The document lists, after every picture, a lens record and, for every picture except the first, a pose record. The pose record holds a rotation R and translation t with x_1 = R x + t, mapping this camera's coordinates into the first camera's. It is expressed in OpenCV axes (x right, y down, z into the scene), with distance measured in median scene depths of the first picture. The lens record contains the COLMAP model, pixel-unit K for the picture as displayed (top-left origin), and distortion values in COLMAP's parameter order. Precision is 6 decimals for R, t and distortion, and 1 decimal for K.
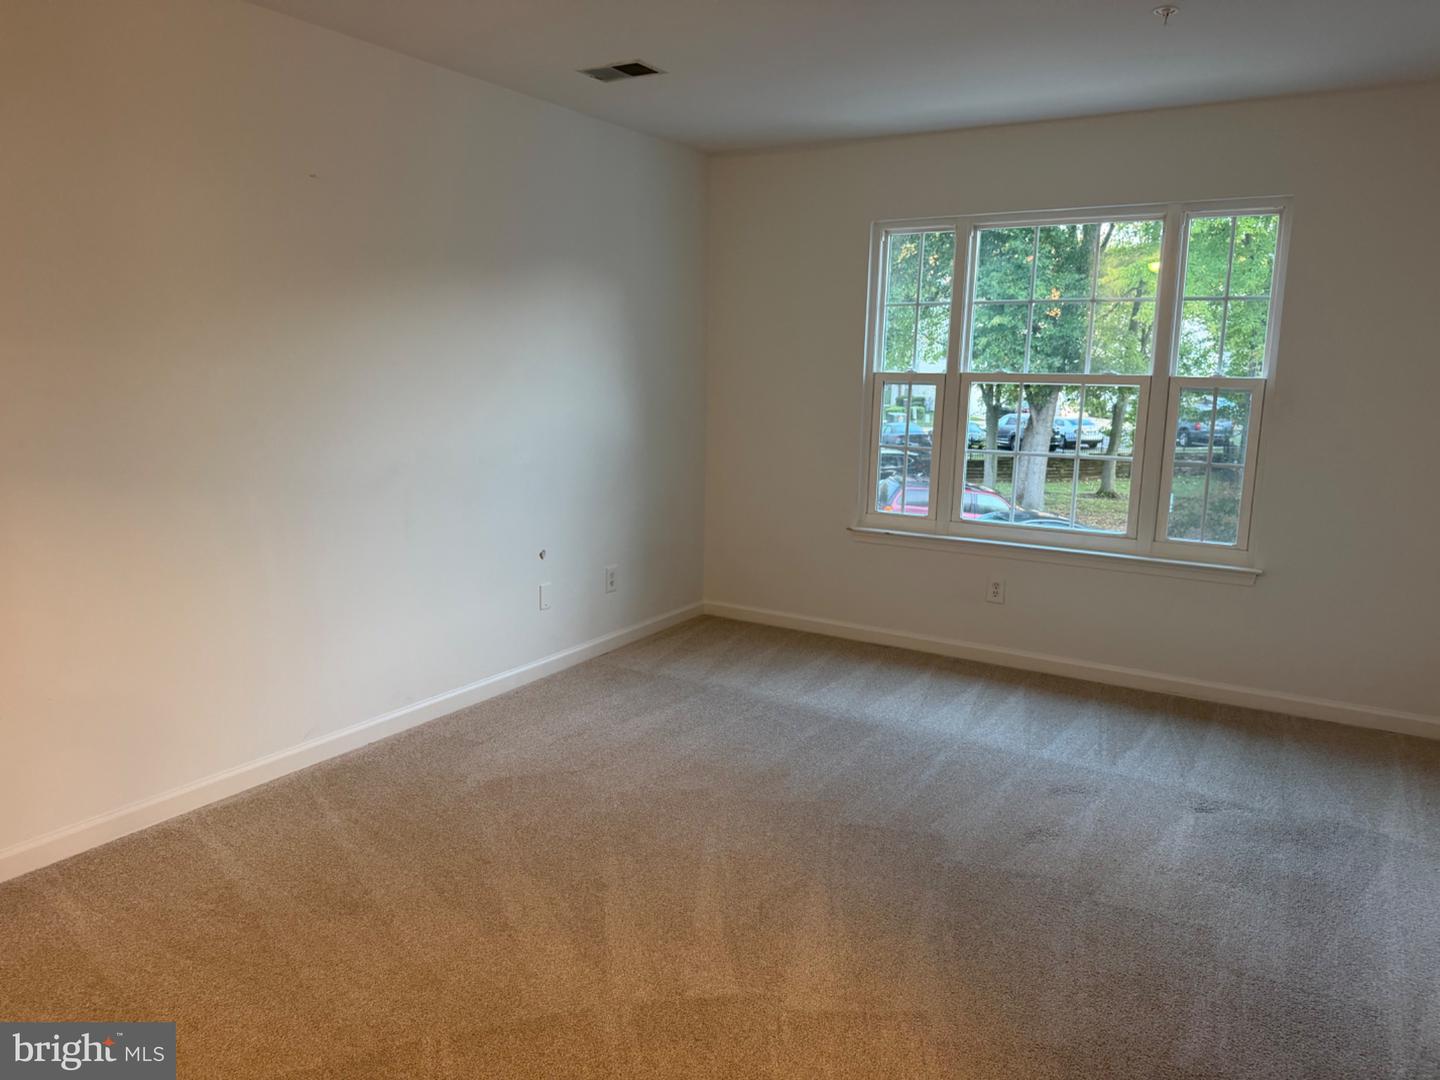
lens RADIAL K [[1016.2, 0, 719.1], [0, 1016.2, 530.4], [0, 0, 1]] dist [0.081533, -0.067078]
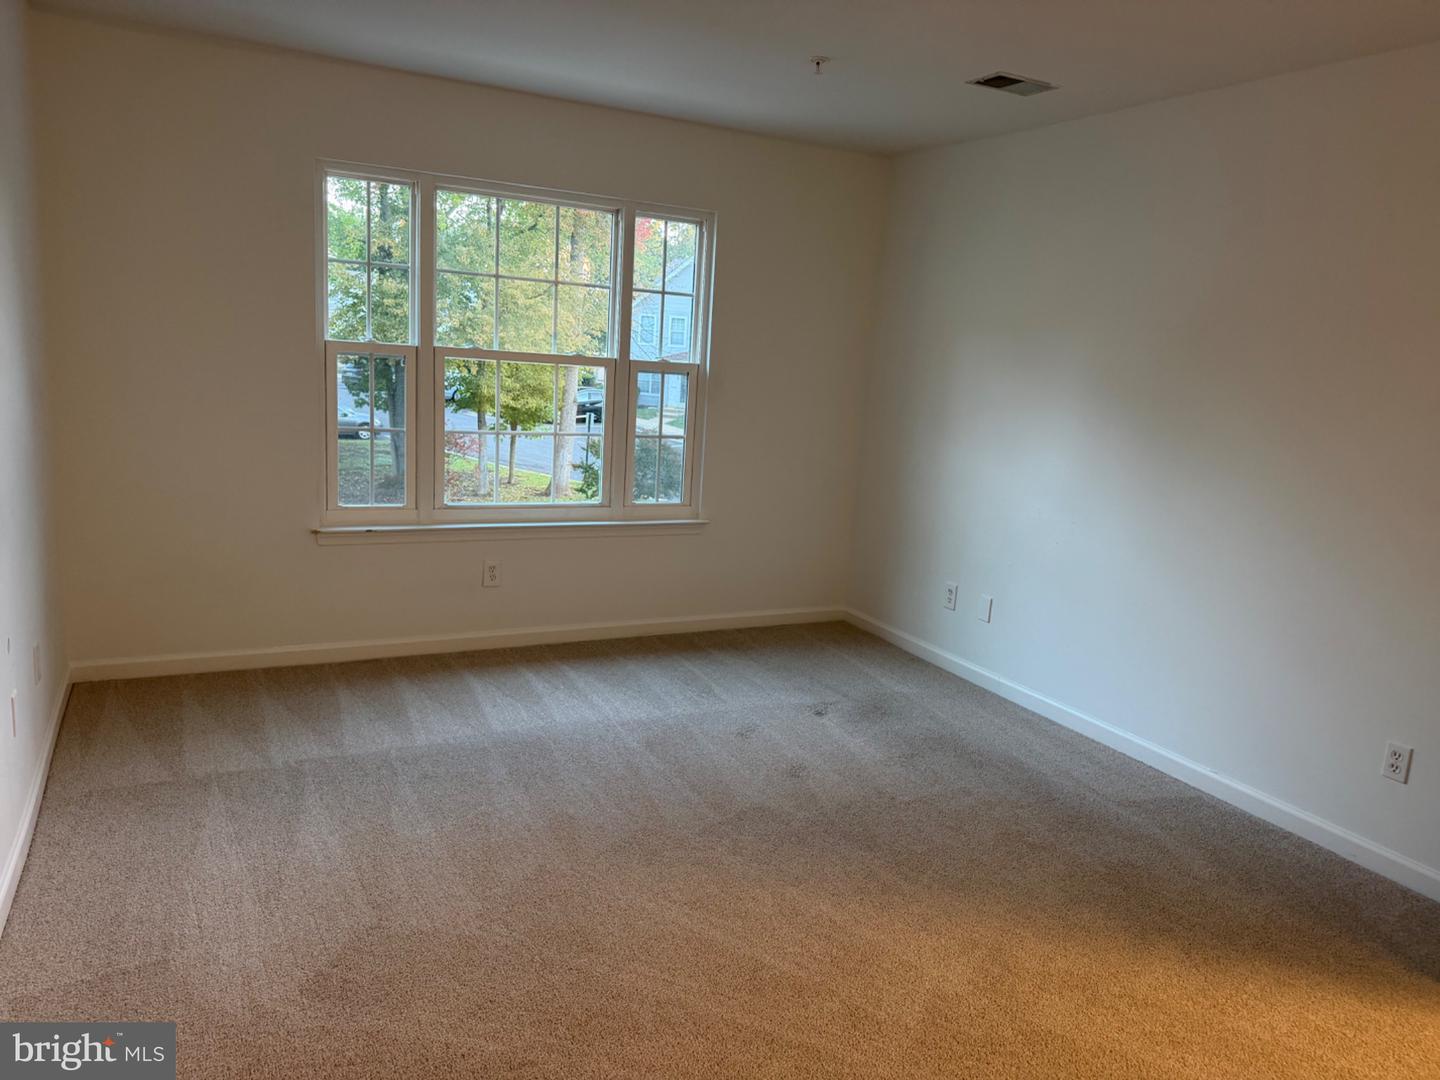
lens RADIAL K [[1016.2, 0, 701.3], [0, 1016.2, 515.0], [0, 0, 1]] dist [0.081533, -0.067078]
pose [[0.522610, -0.120000, 0.844085, -0.493392], [0.091663, 0.992215, 0.084307, -0.068440], [-0.847630, 0.033312, 0.529541, 0.359073]]
